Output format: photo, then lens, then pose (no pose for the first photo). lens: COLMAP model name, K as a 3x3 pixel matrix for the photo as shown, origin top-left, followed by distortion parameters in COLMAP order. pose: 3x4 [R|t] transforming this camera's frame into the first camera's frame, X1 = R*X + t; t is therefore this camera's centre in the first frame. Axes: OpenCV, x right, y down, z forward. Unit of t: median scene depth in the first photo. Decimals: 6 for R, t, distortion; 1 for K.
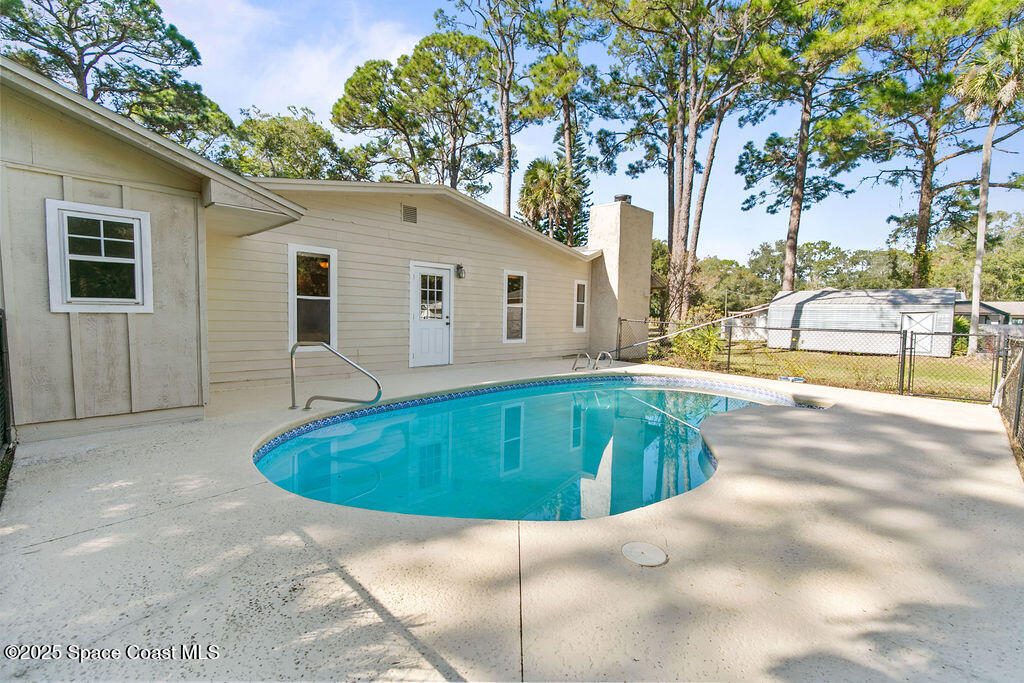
lens RADIAL K [[459.8, 0, 500.0], [0, 459.8, 343.0], [0, 0, 1]] dist [-0.001288, -0.000244]
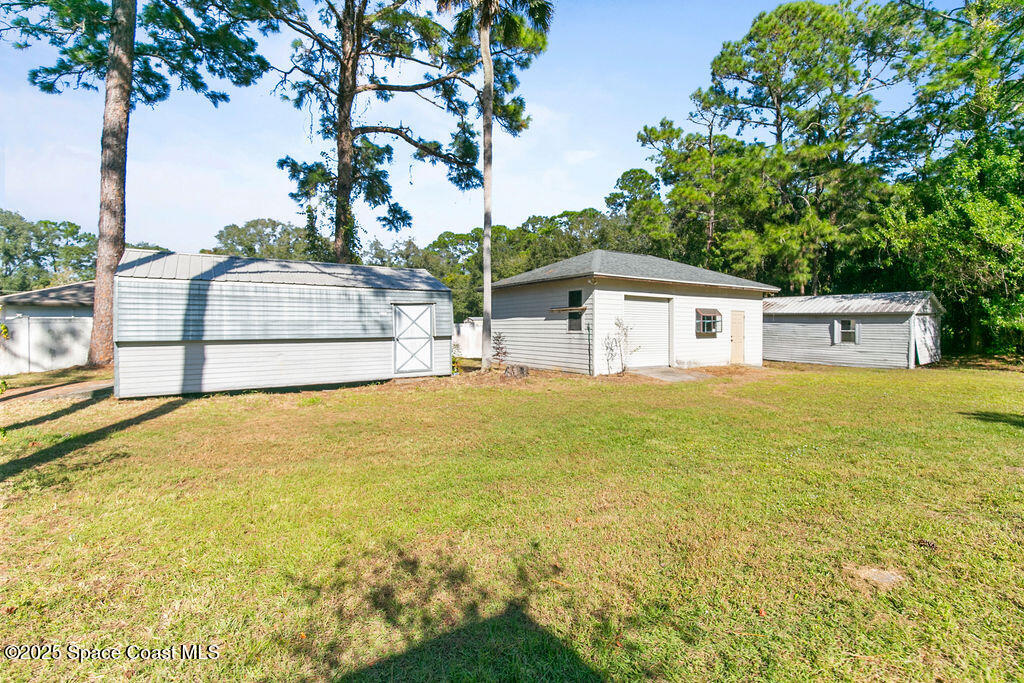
lens RADIAL K [[467.2, 0, 506.4], [0, 467.2, 318.7], [0, 0, 1]] dist [0.004054, 0.000562]
pose [[0.177021, 0.002603, 0.984204, 0.297267], [0.066901, 0.997652, -0.014671, -0.026236], [-0.981931, 0.068442, 0.176432, 0.666522]]
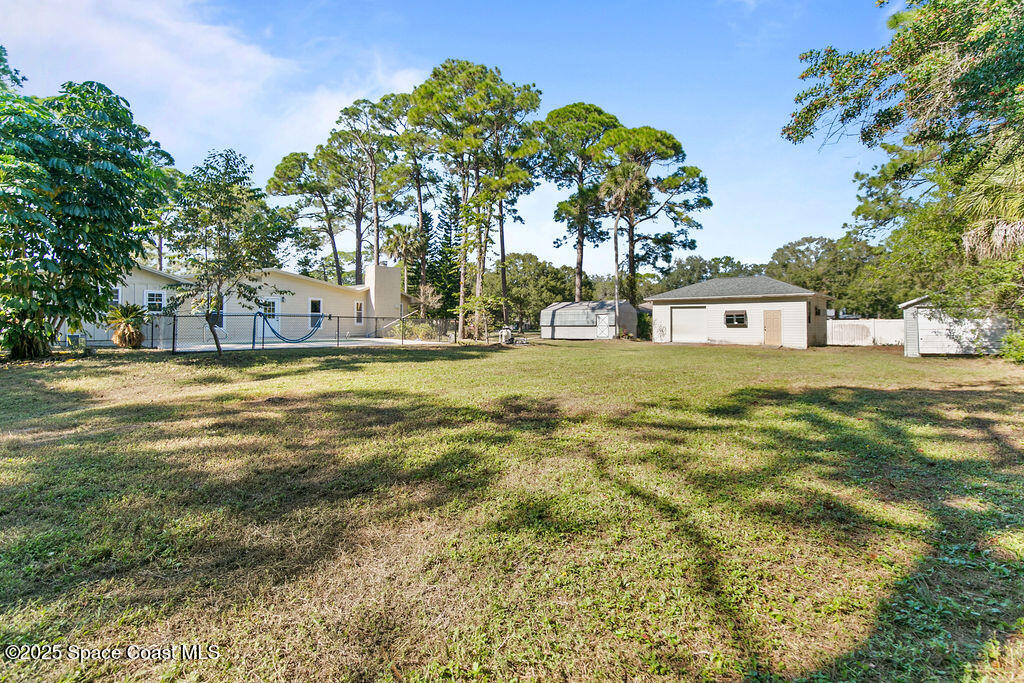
lens RADIAL K [[467.2, 0, 506.4], [0, 467.2, 318.7], [0, 0, 1]] dist [0.004054, 0.000562]
pose [[0.998164, -0.016116, 0.058384, 0.385291], [0.020639, 0.996762, -0.077712, 0.068265], [-0.056943, 0.078775, 0.995265, -0.628191]]
